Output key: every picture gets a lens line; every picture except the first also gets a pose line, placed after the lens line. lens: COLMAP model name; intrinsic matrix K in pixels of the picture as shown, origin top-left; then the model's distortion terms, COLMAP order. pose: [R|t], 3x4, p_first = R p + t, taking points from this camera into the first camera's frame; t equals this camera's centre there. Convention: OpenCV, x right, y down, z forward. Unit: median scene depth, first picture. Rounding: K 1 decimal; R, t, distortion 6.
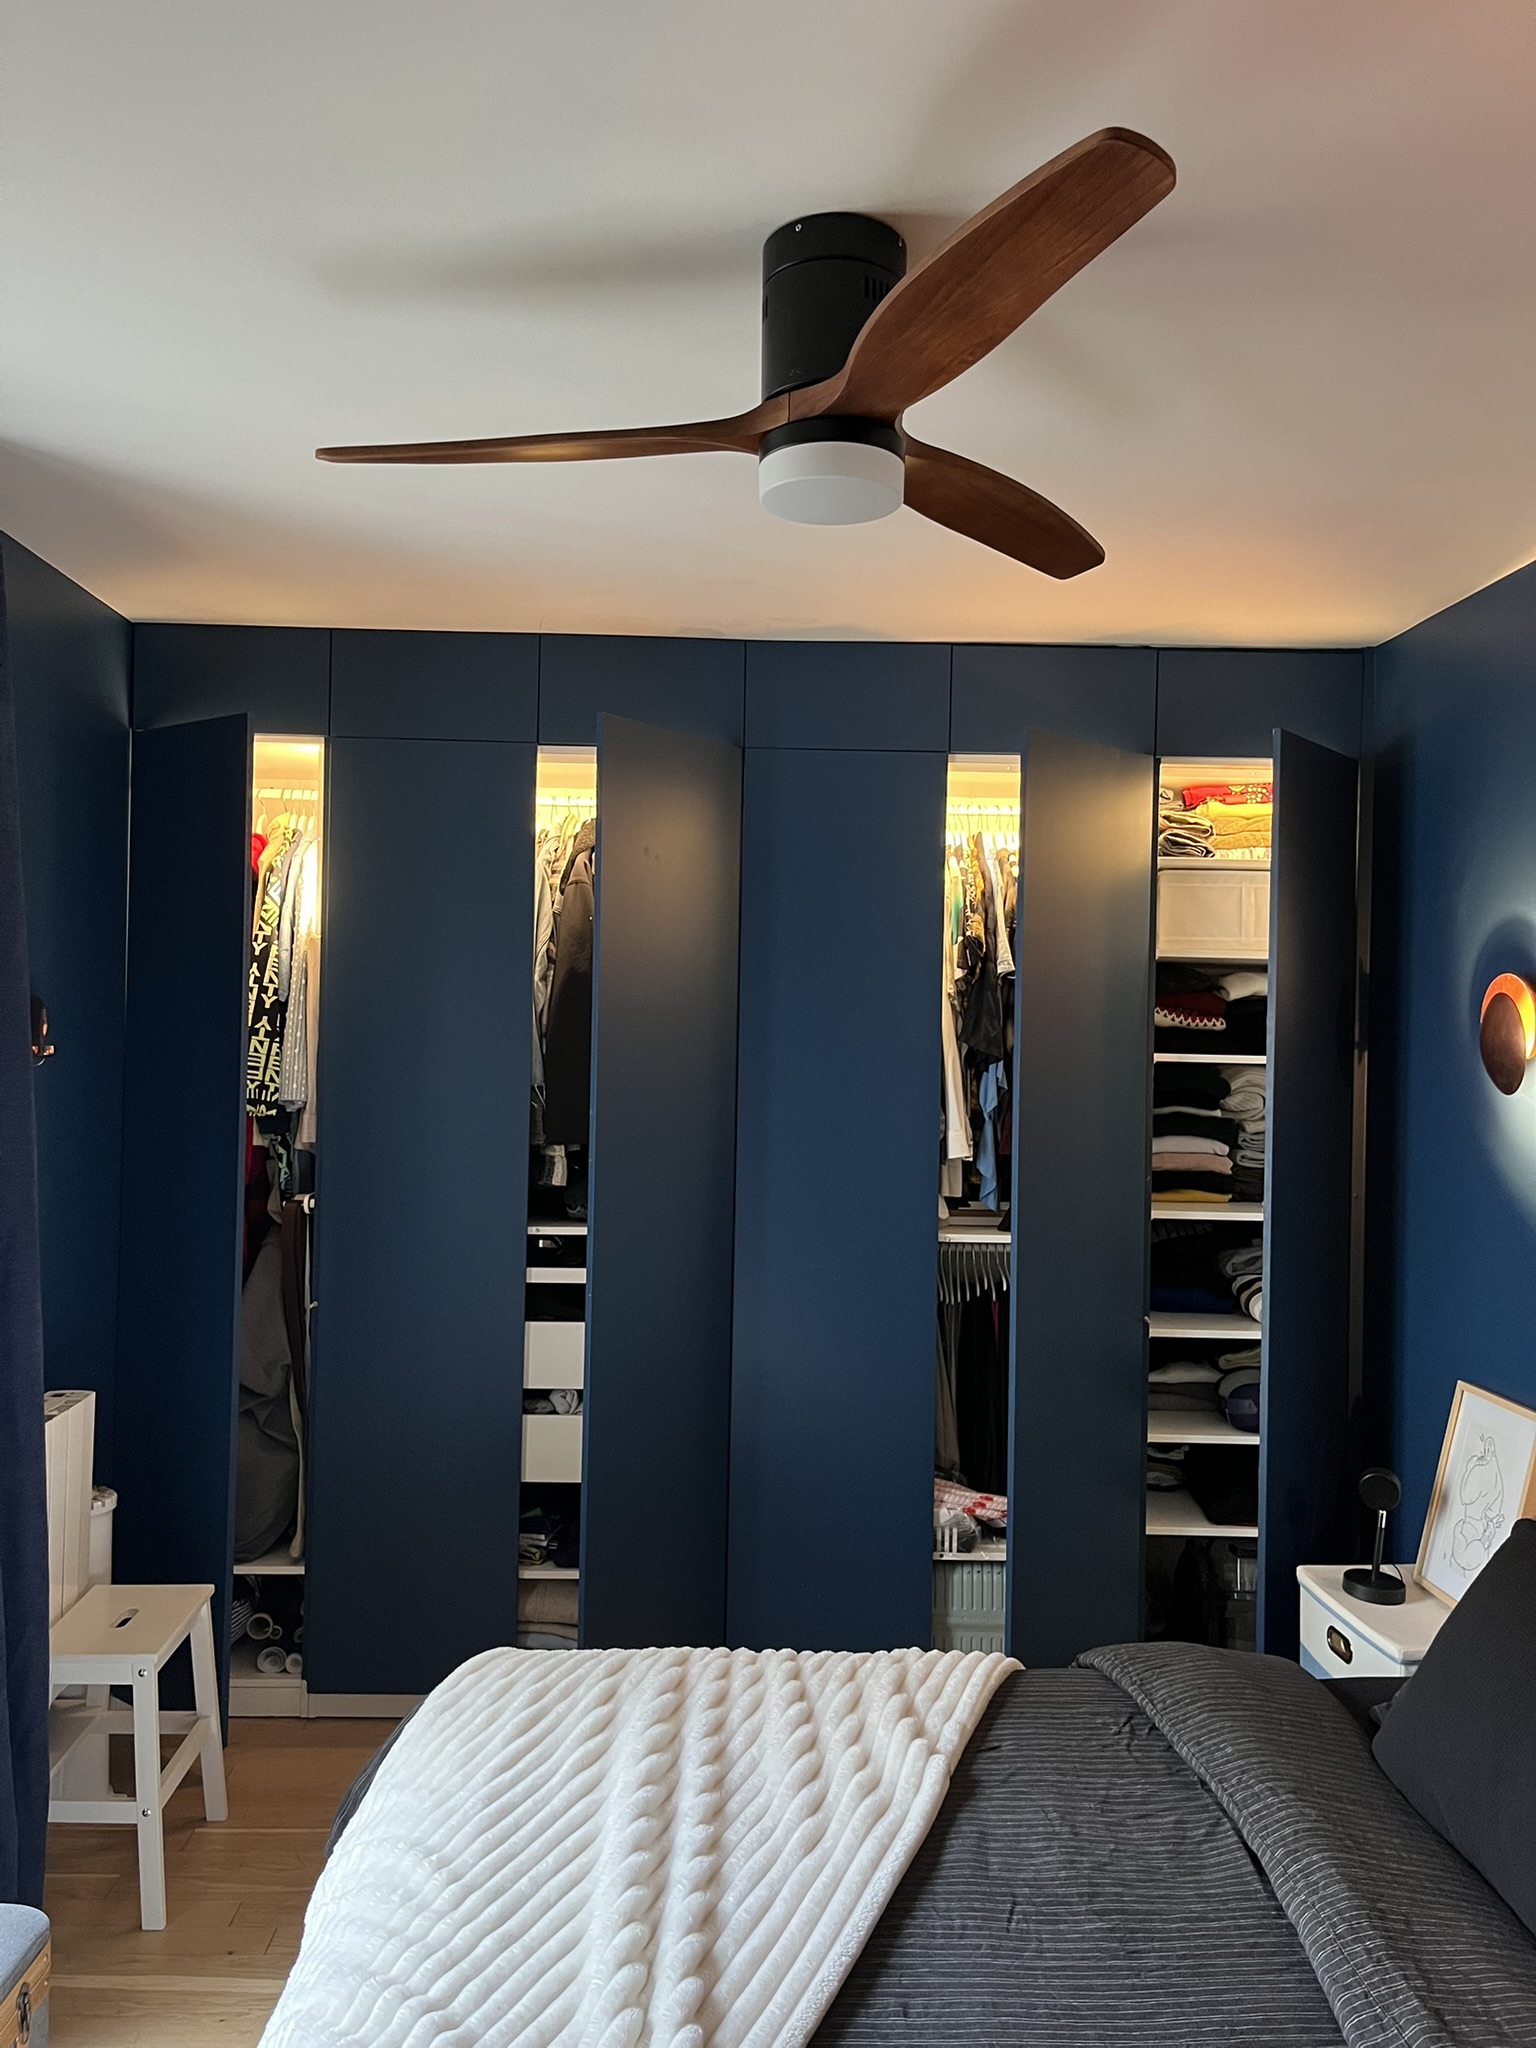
lens RADIAL K [[1555.5, 0, 774.0], [0, 1555.5, 1011.2], [0, 0, 1]] dist [0.050321, -0.074197]
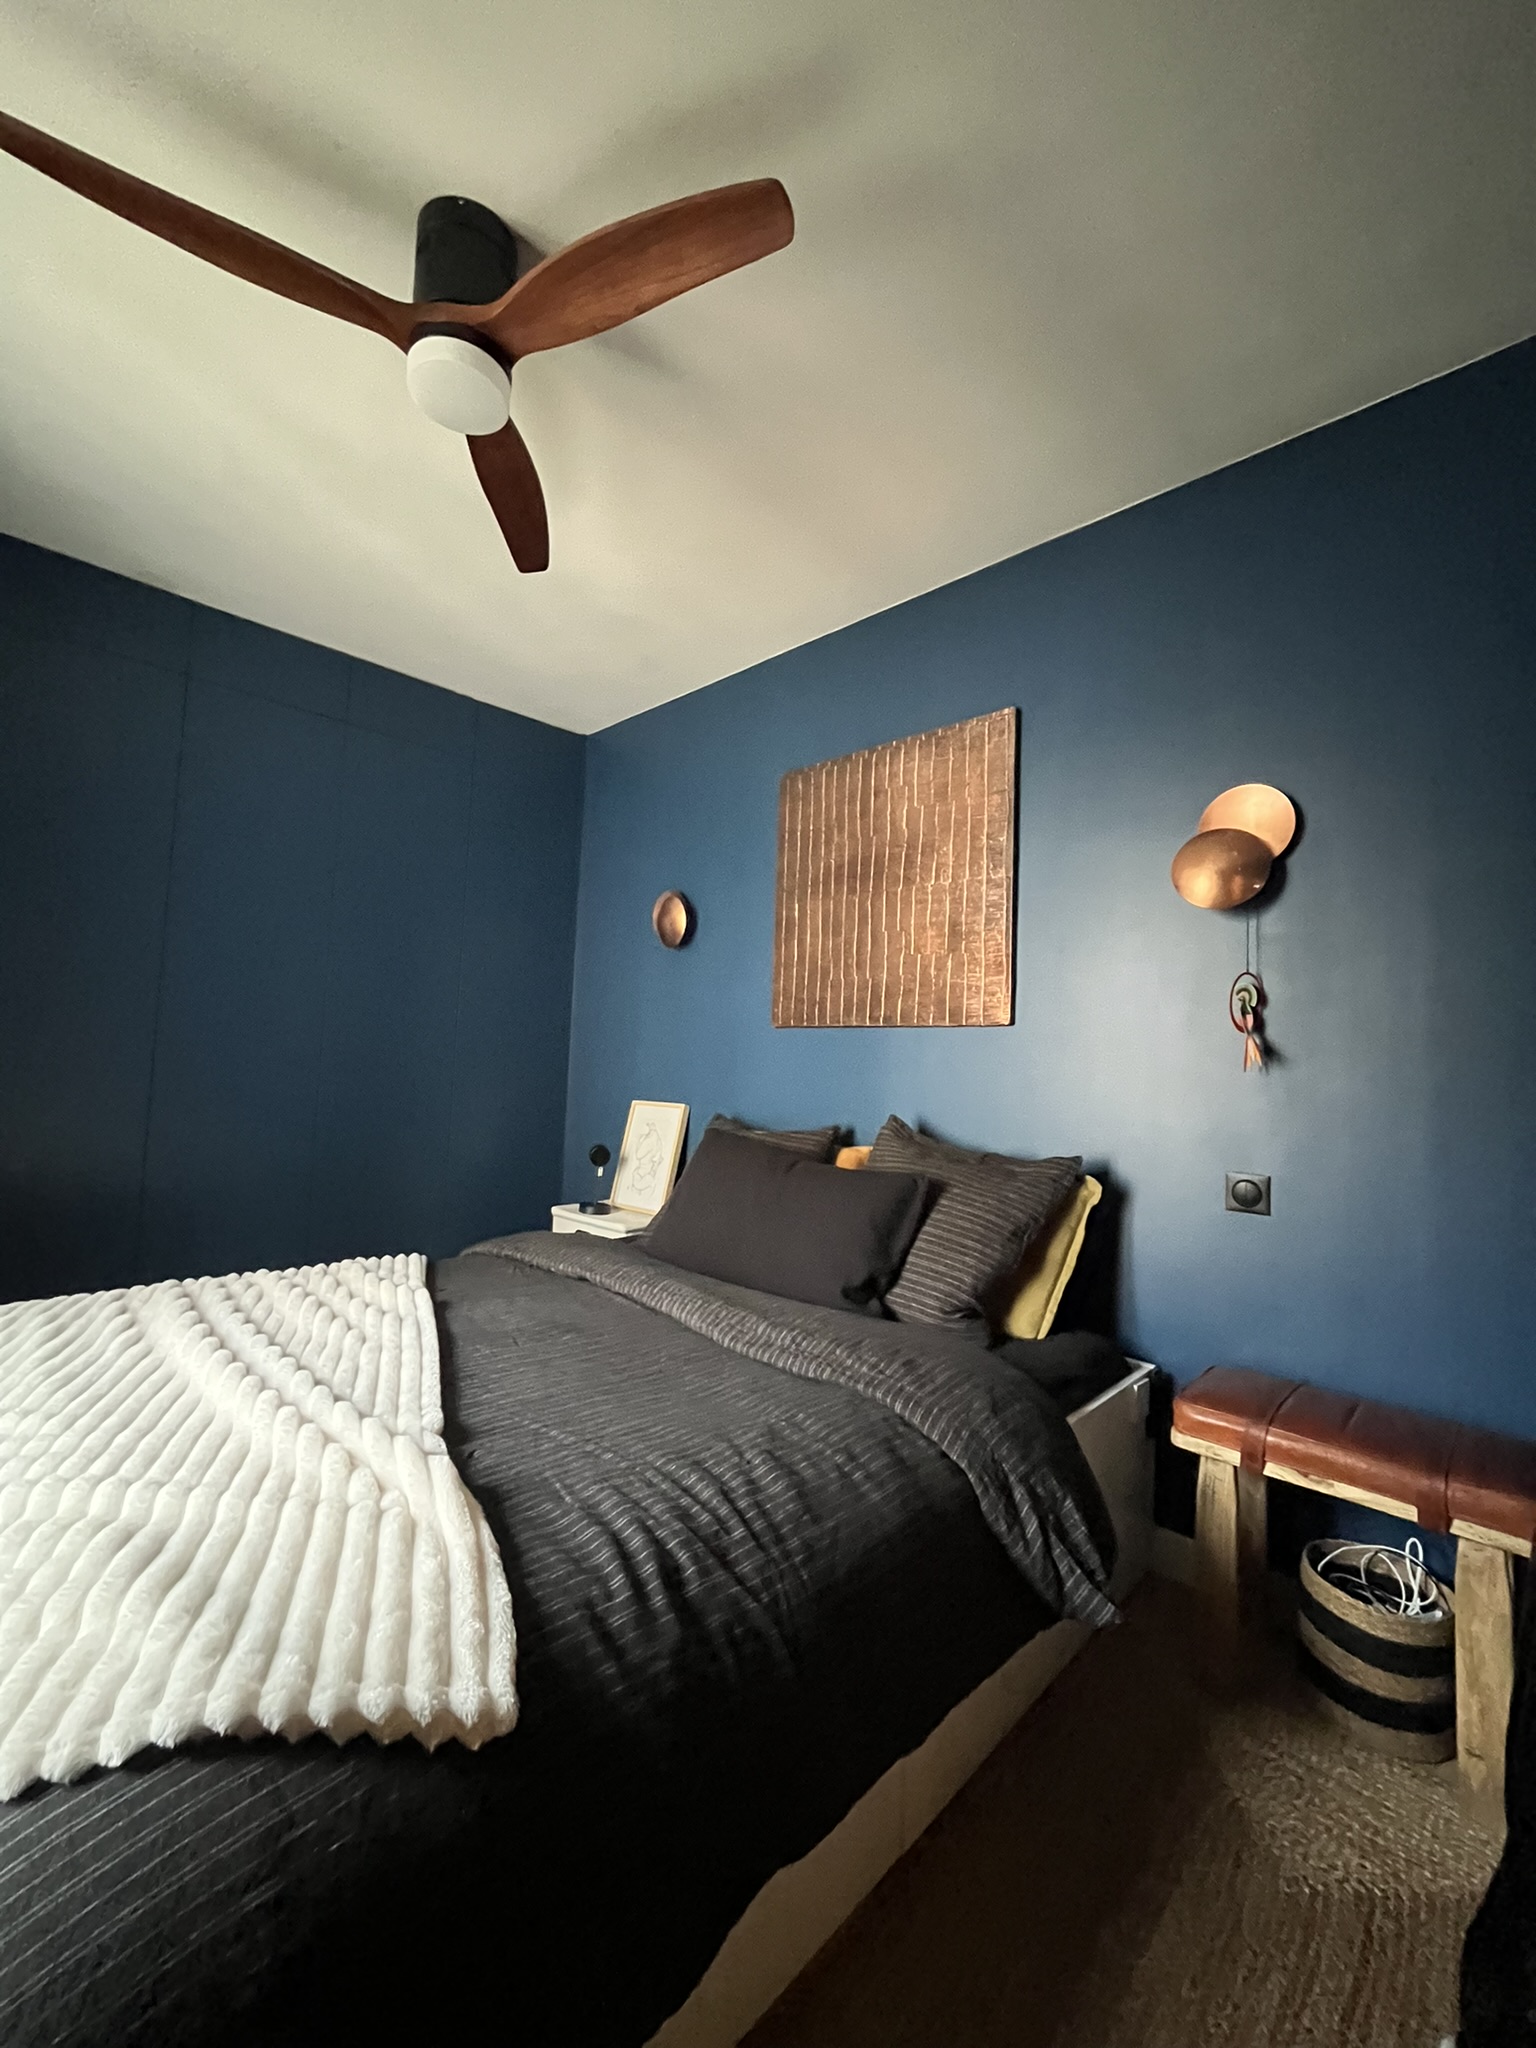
lens RADIAL K [[829.0, 0, 766.7], [0, 829.0, 1019.0], [0, 0, 1]] dist [-0.002680, 0.000320]
pose [[0.724140, 0.051075, 0.687760, -0.166706], [-0.028852, 0.998624, -0.043782, 0.185150], [-0.689050, 0.011861, 0.724617, 0.144691]]
